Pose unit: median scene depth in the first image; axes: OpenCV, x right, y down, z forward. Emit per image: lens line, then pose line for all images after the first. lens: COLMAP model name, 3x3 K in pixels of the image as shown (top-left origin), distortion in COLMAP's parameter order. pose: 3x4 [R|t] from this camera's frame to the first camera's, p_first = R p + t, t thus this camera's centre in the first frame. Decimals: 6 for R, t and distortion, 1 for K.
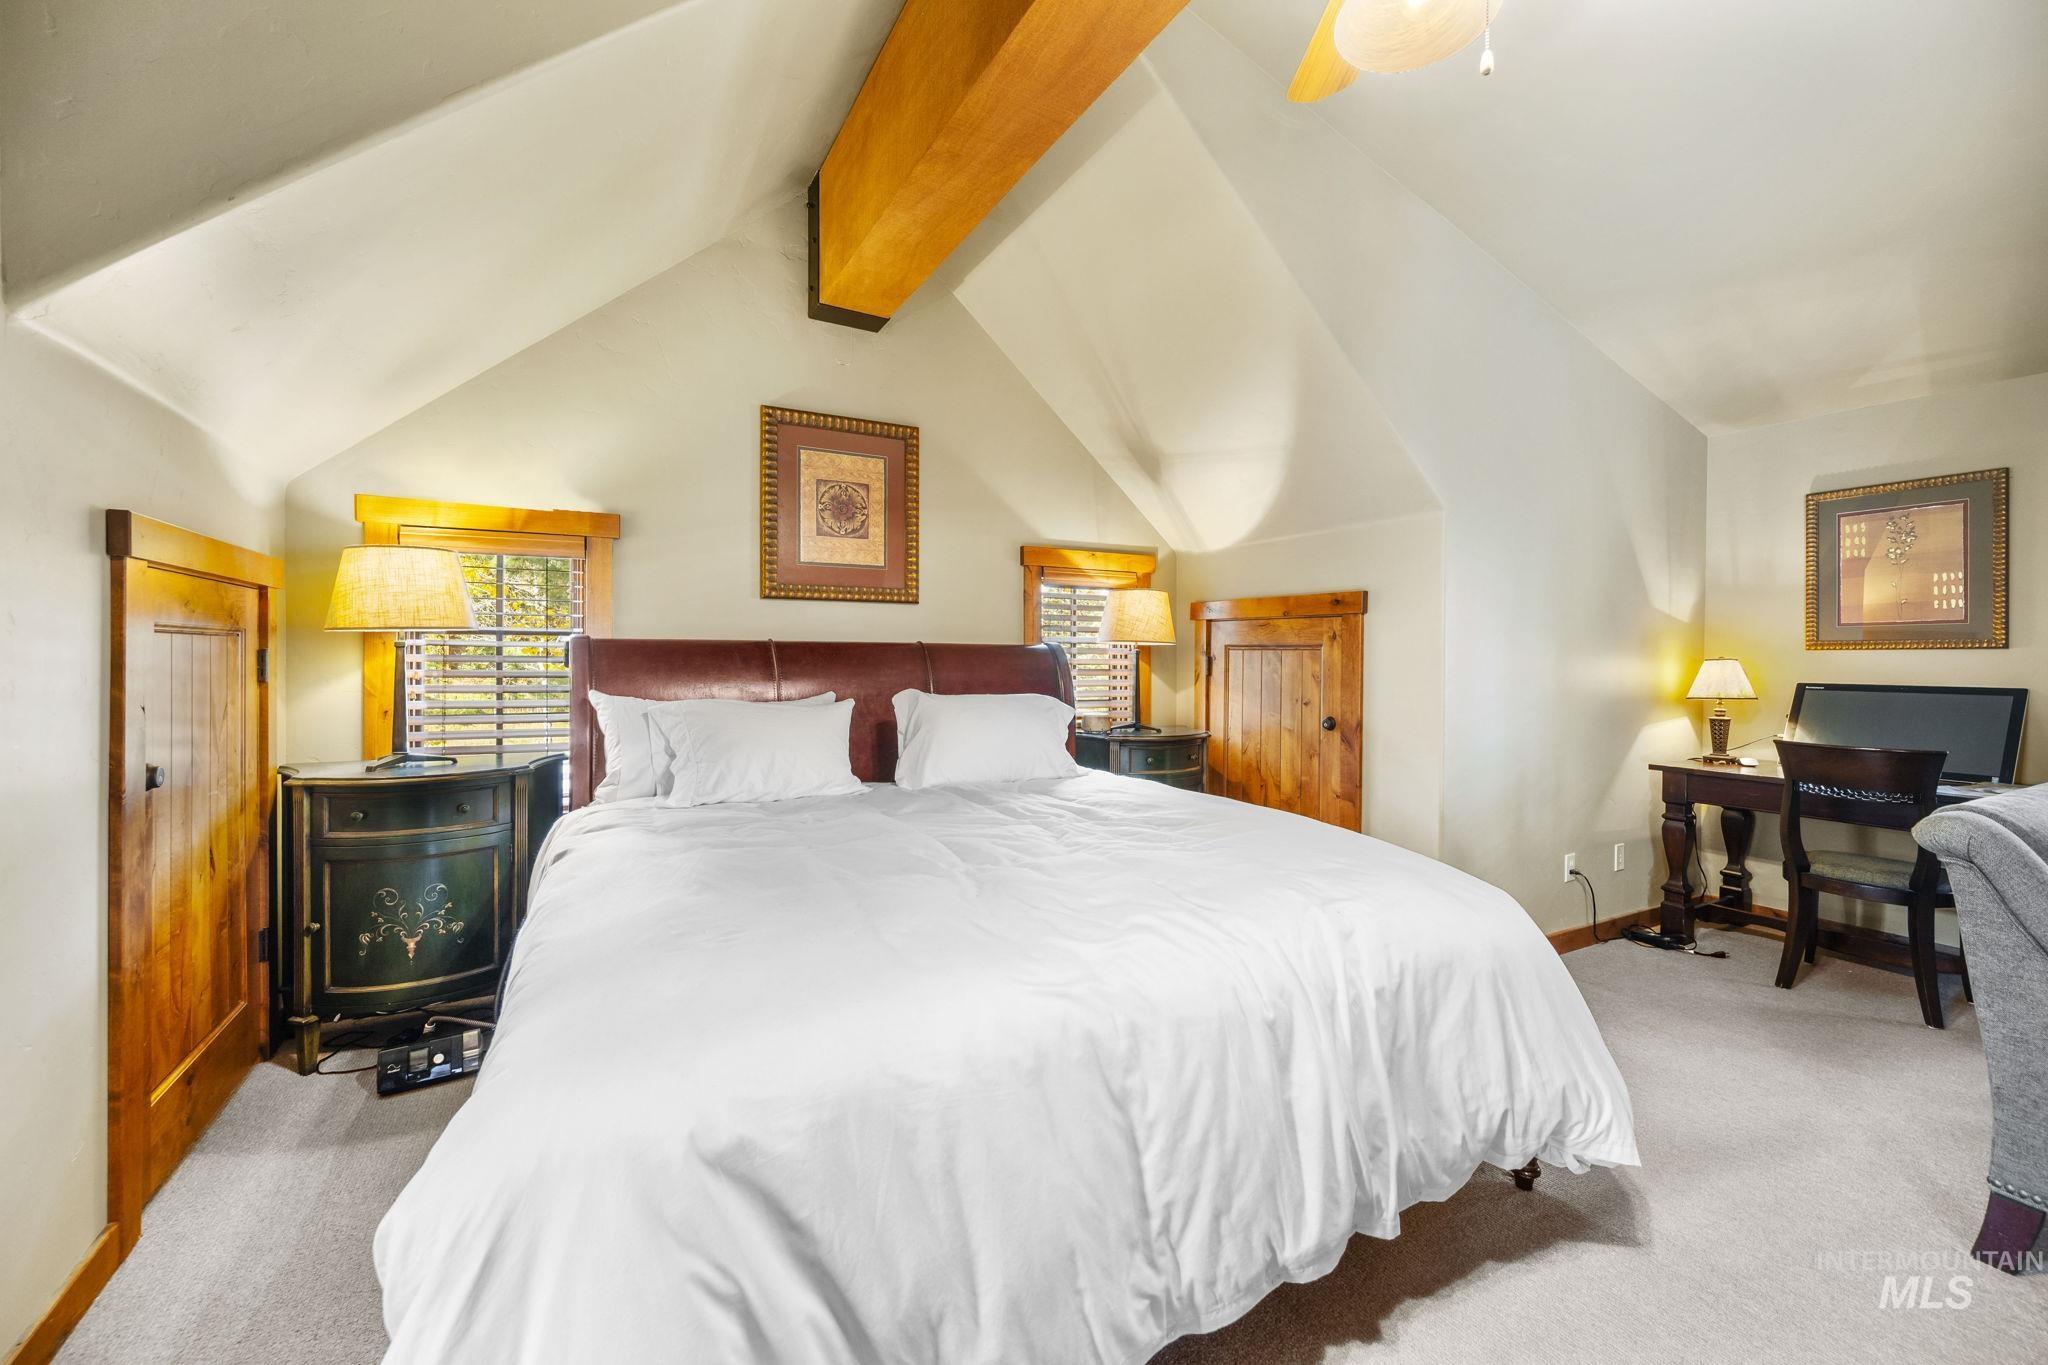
lens RADIAL K [[819.8, 0, 1026.4], [0, 819.8, 669.2], [0, 0, 1]] dist [-0.000784, 0.000218]
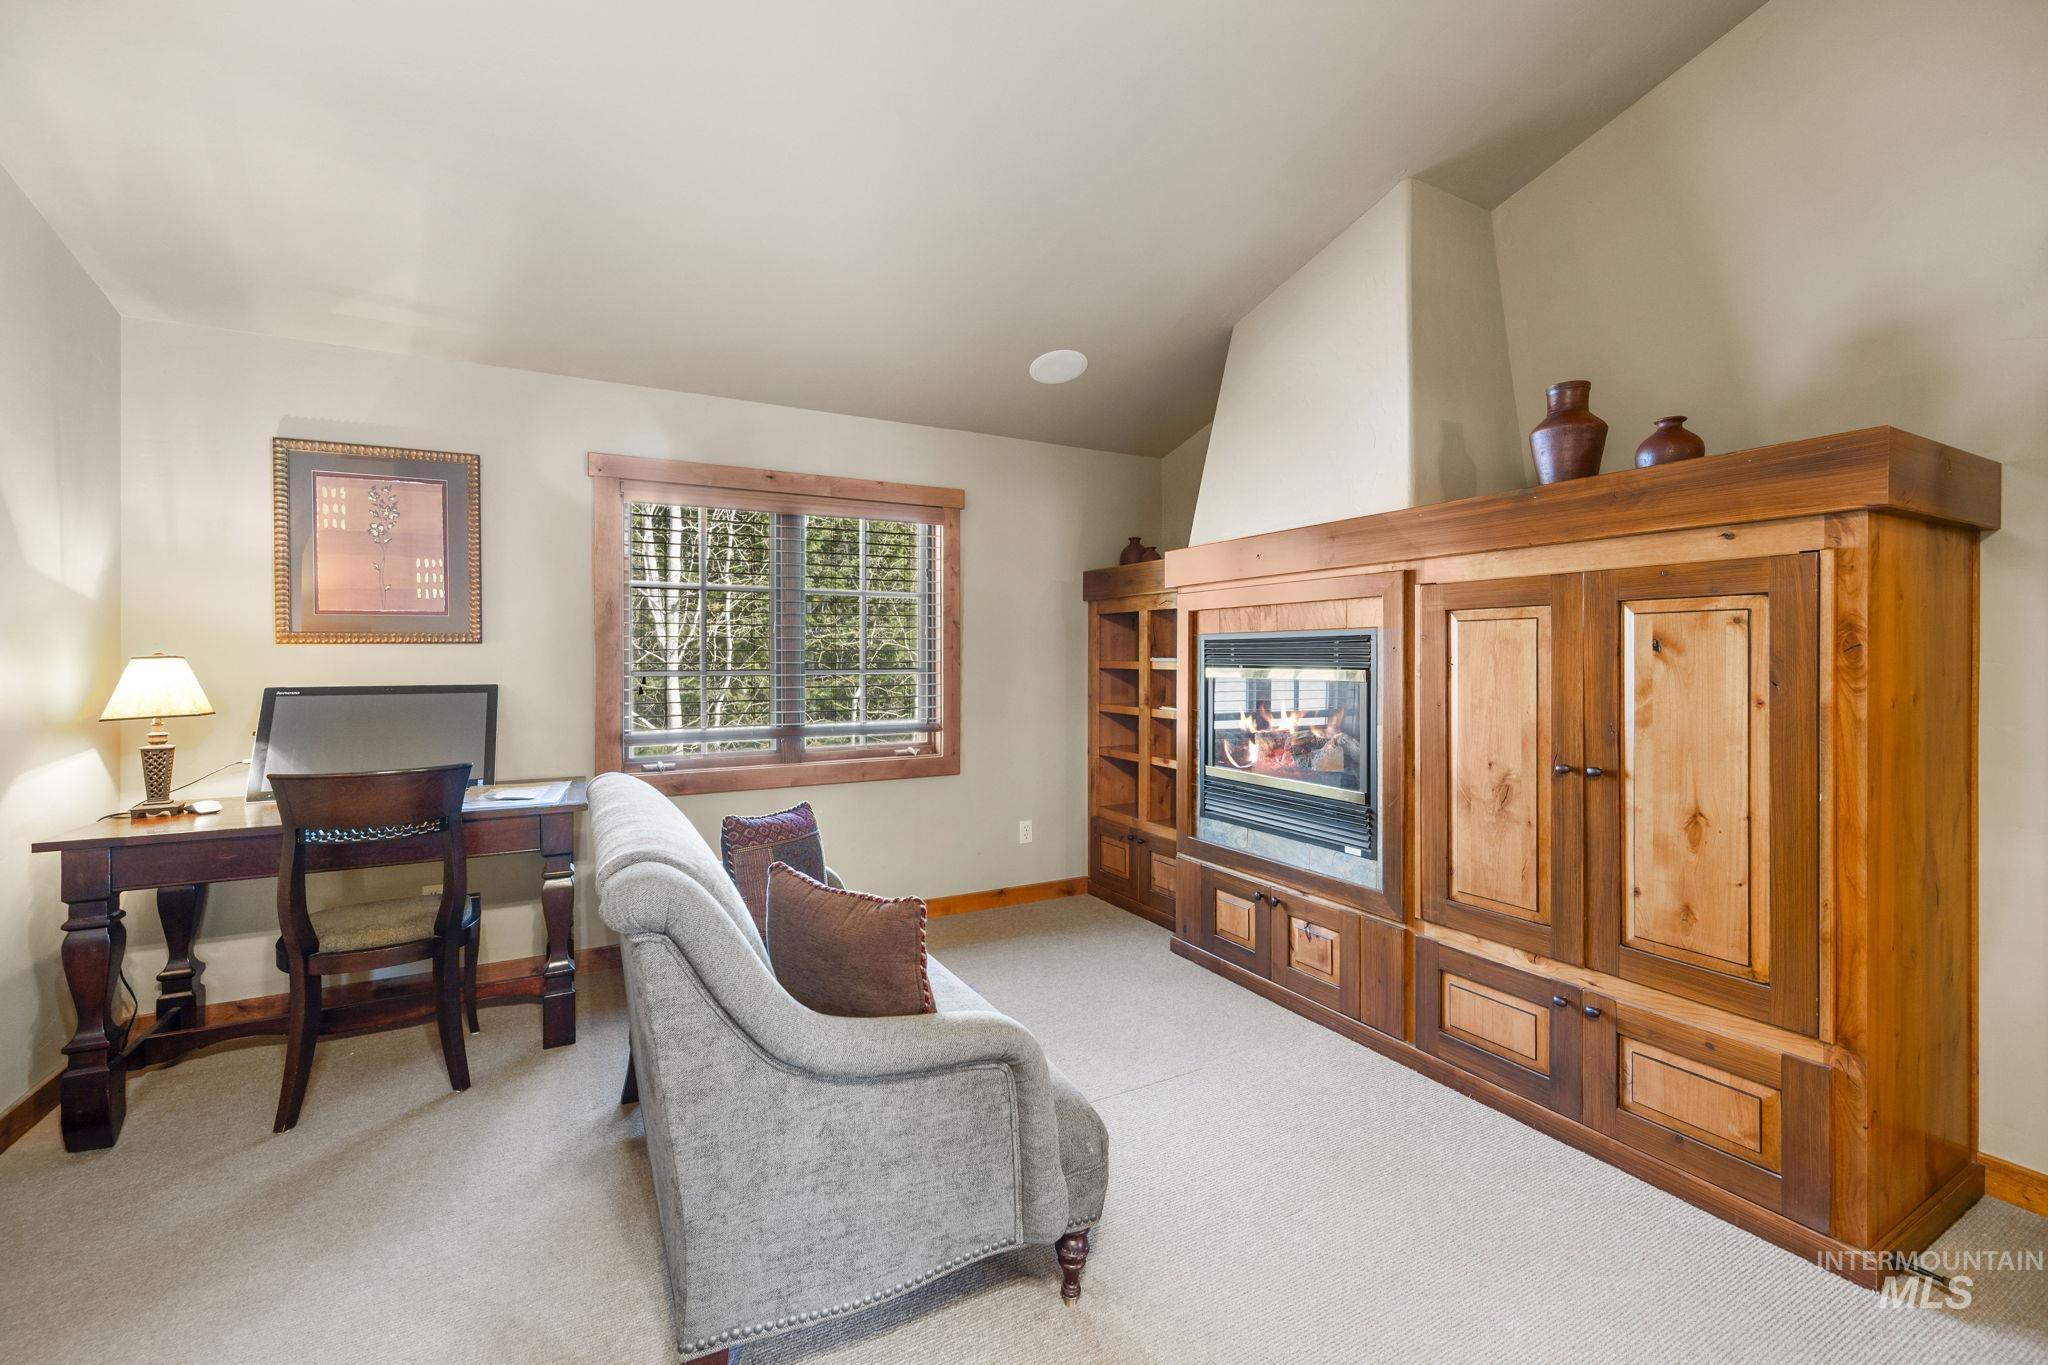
lens RADIAL K [[840.7, 0, 1020.7], [0, 840.7, 654.7], [0, 0, 1]] dist [-0.000791, 0.000458]
pose [[0.017039, -0.002975, 0.999850, 0.194685], [0.019788, 0.999801, 0.002638, -0.001885], [-0.999659, 0.019740, 0.017094, 0.309049]]
